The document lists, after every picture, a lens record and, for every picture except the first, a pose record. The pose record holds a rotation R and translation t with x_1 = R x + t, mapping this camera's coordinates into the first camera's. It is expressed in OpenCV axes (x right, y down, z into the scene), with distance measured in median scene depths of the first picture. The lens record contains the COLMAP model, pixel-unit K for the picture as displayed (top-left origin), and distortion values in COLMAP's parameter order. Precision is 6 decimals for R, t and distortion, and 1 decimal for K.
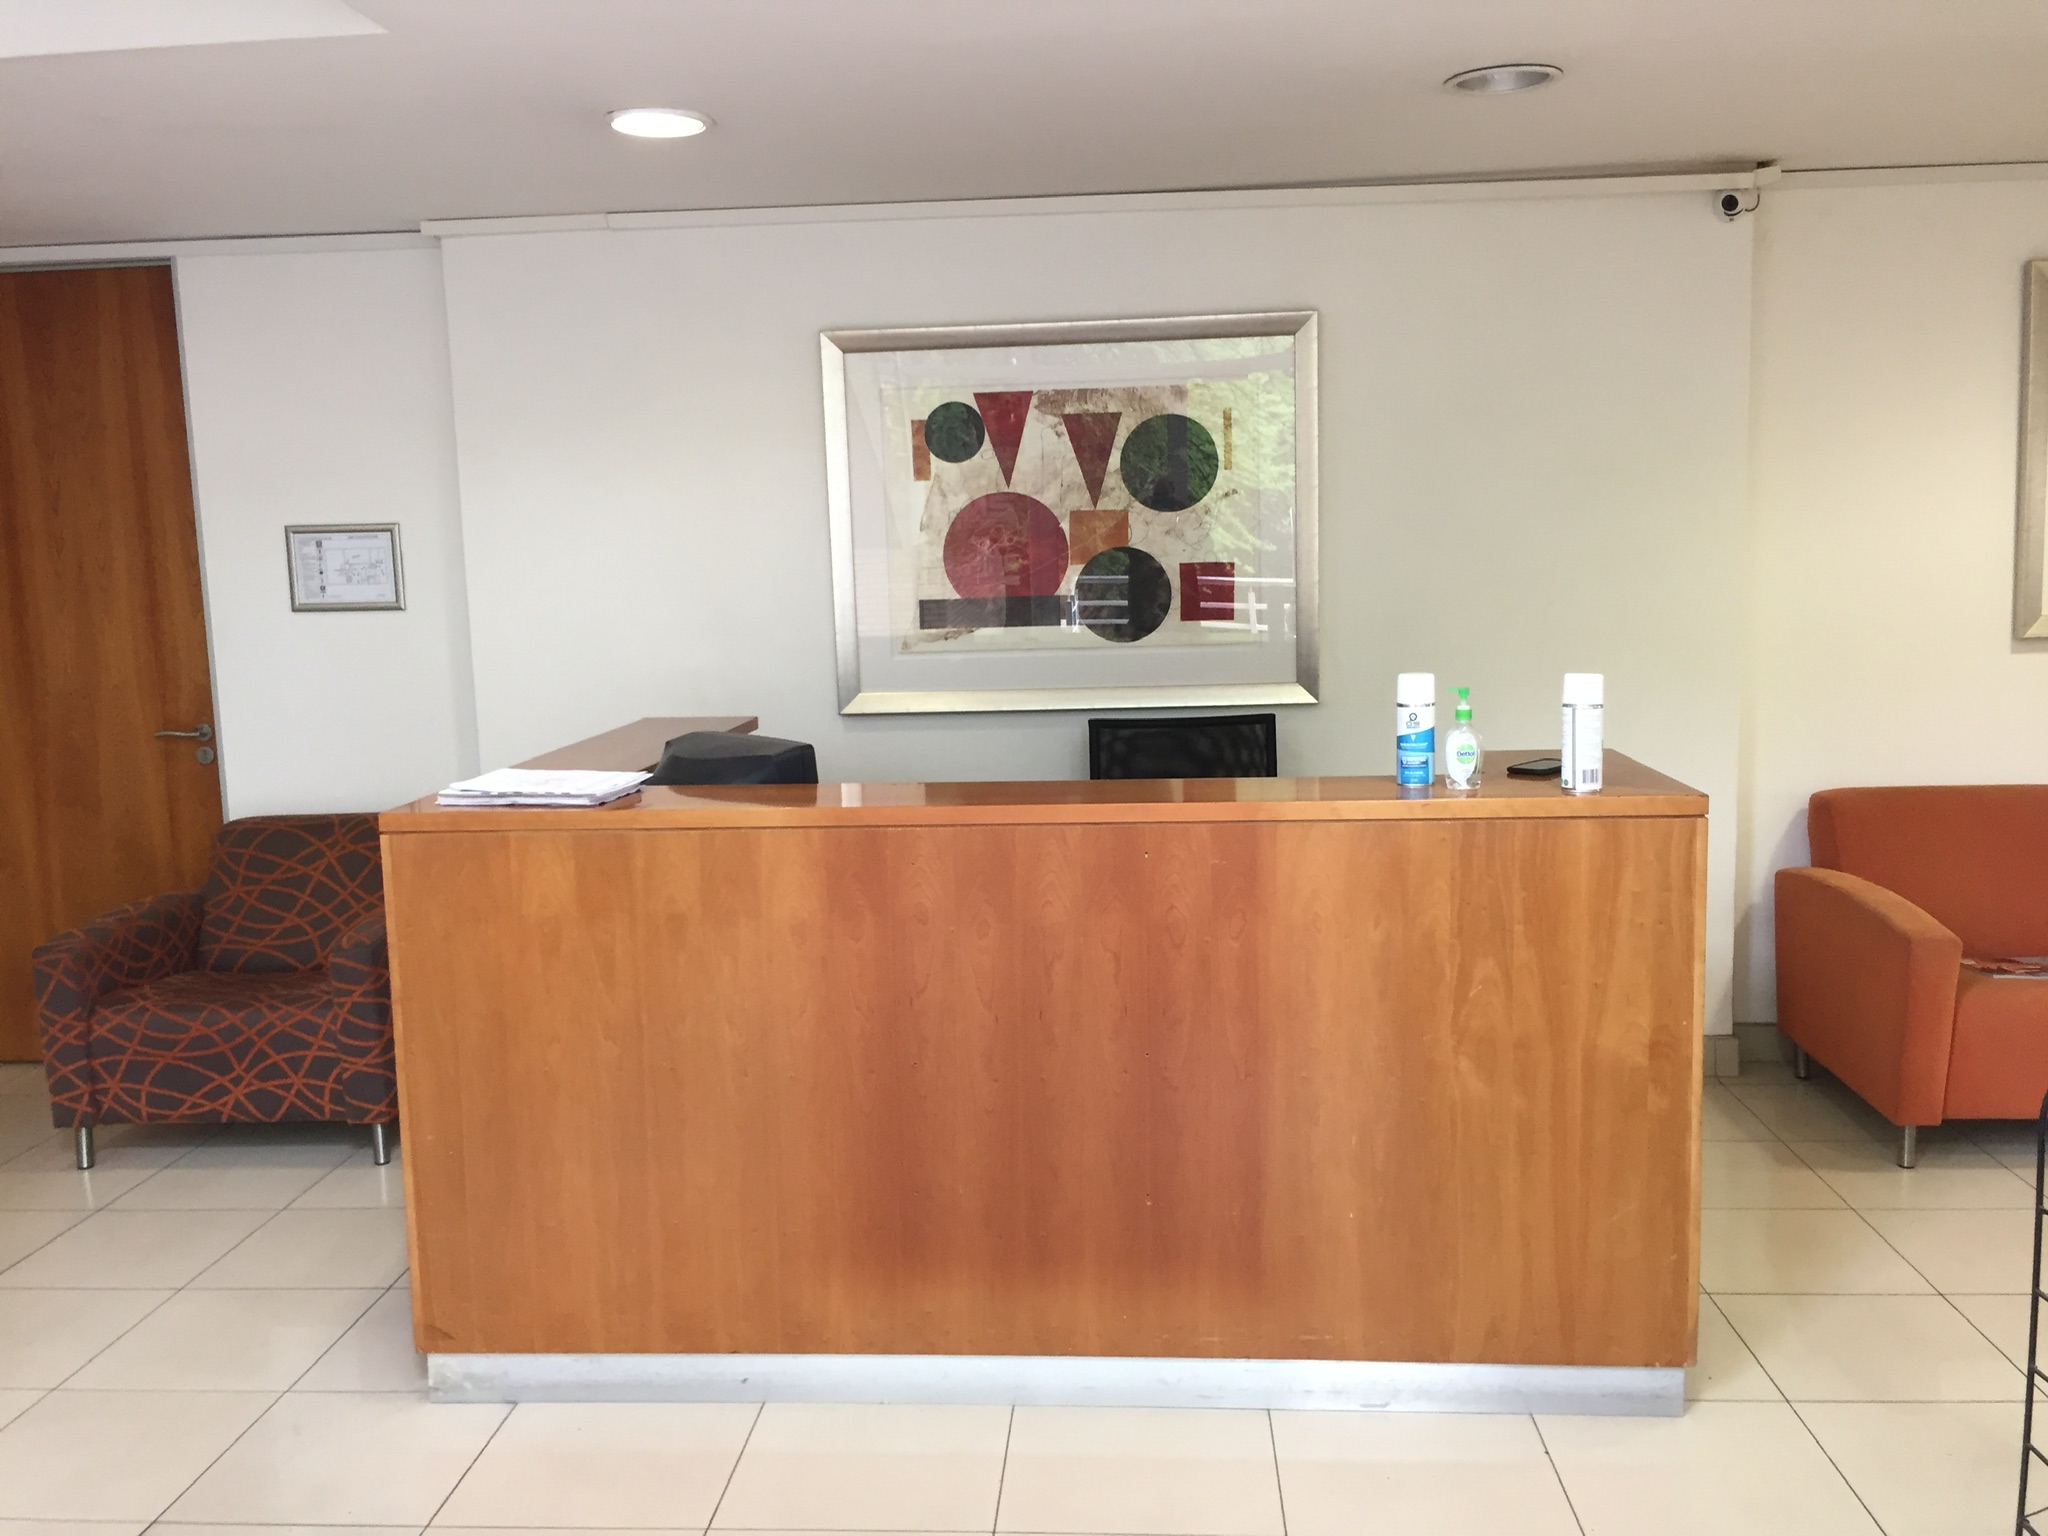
lens RADIAL K [[1681.9, 0, 1024.0], [0, 1681.9, 768.0], [0, 0, 1]] dist [0.043654, 0.002019]
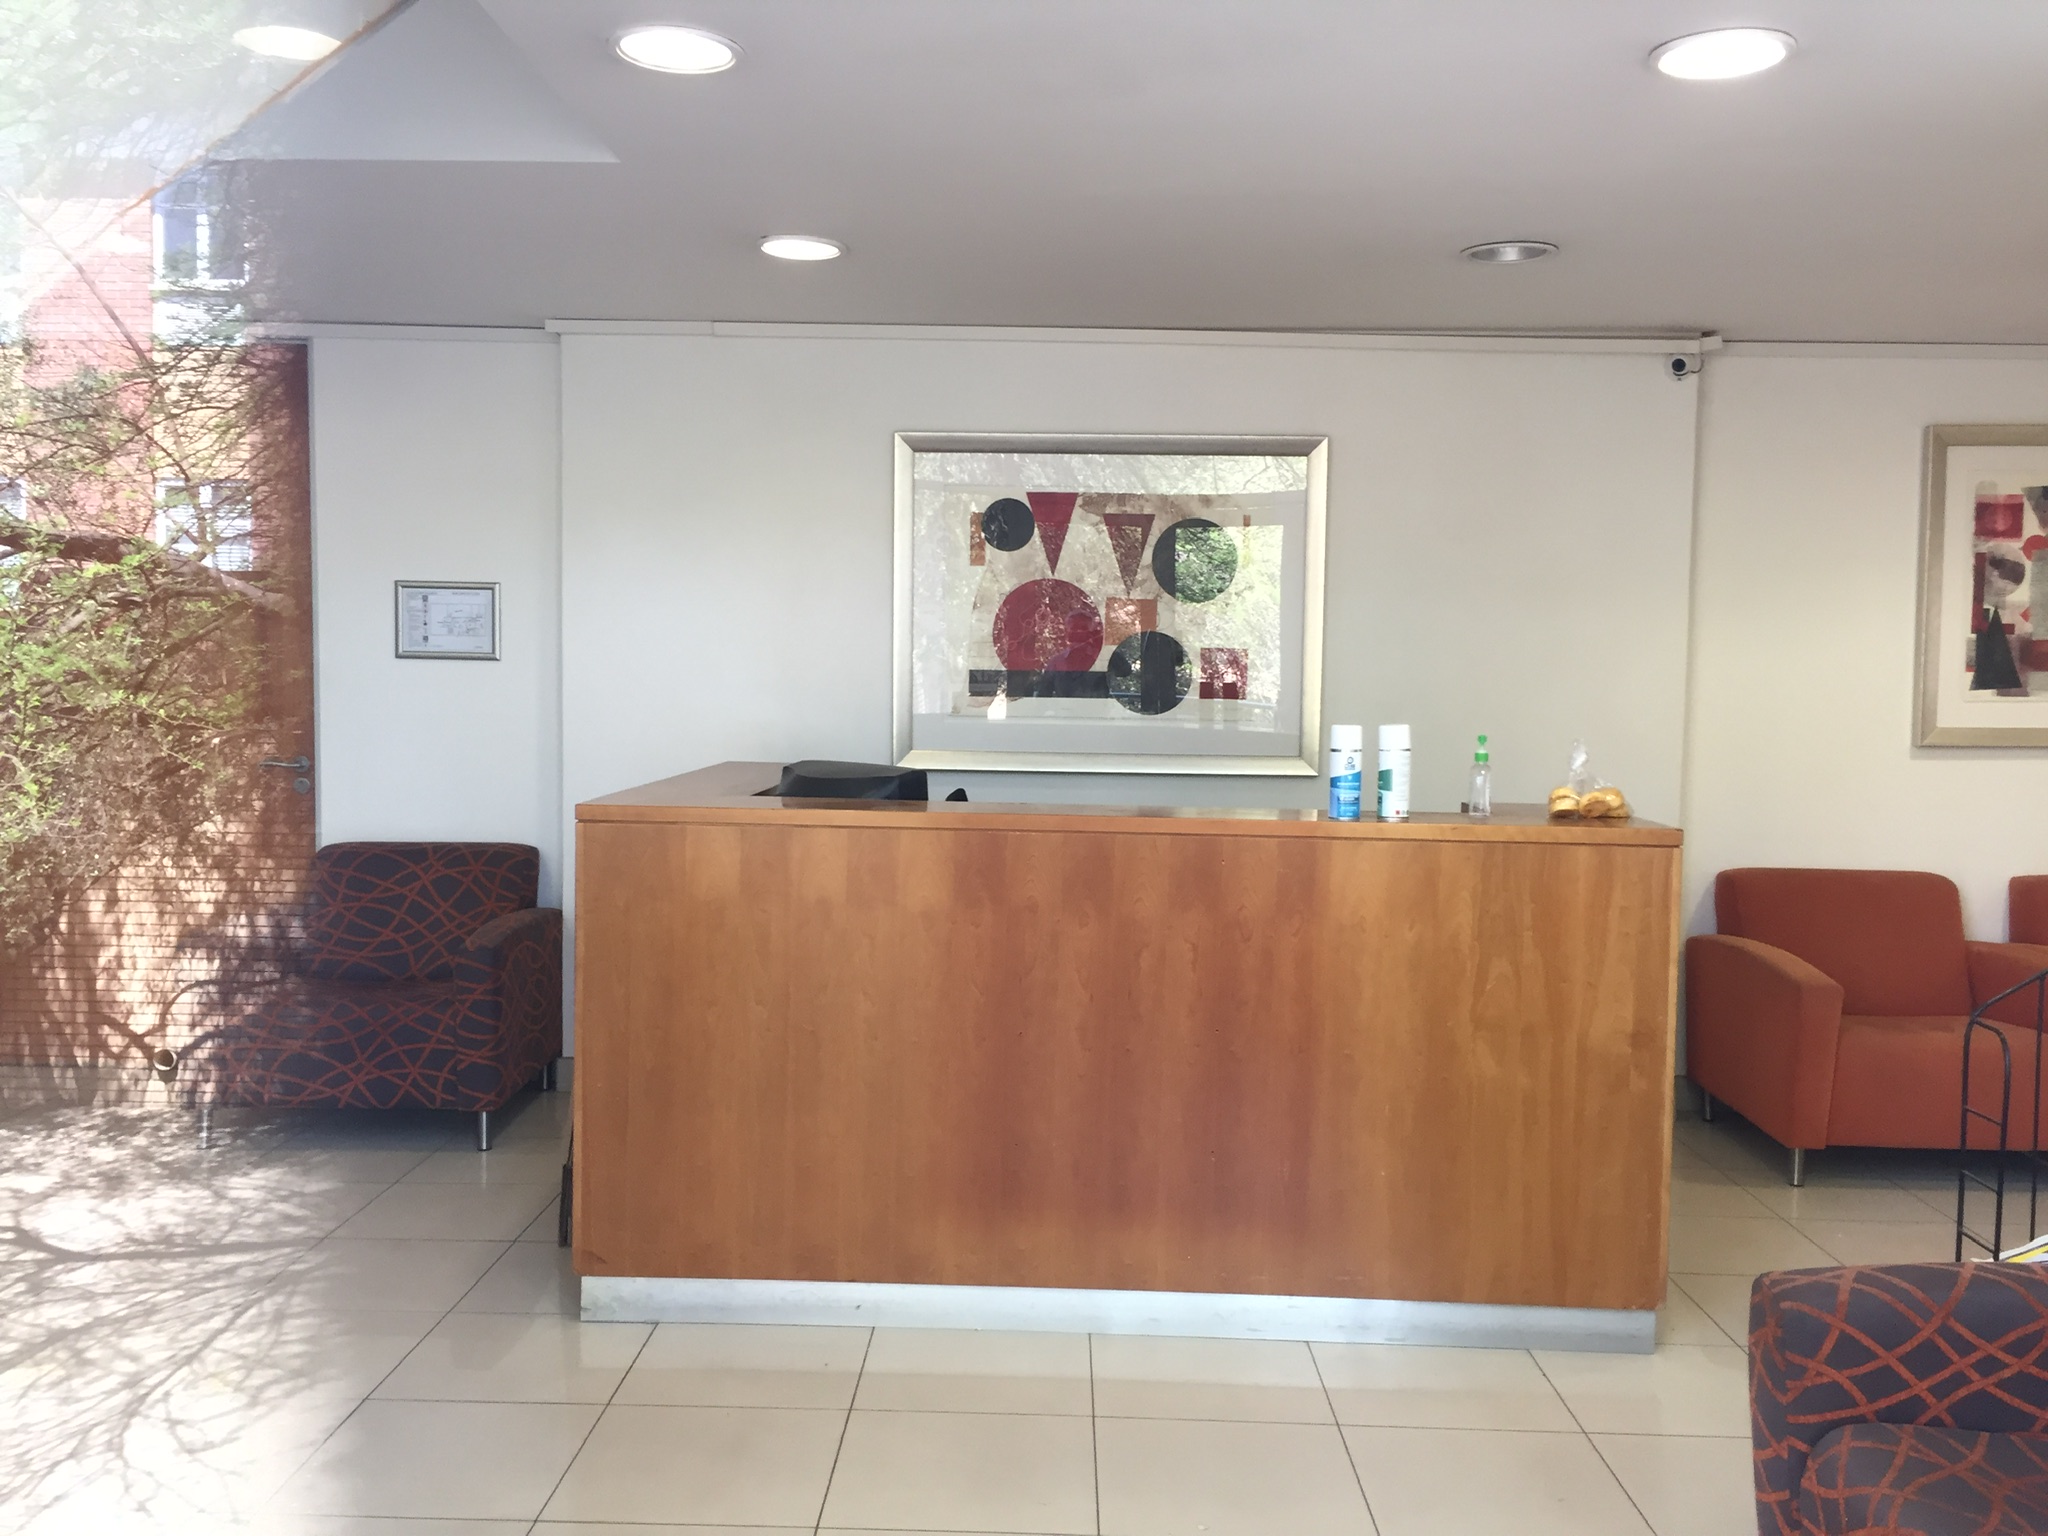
lens RADIAL K [[1681.9, 0, 1024.0], [0, 1681.9, 768.0], [0, 0, 1]] dist [0.043654, 0.002019]
pose [[0.997939, 0.041530, 0.048920, -0.081820], [-0.037853, 0.996553, -0.073818, 0.048938], [-0.051817, 0.071814, 0.996071, -0.122844]]
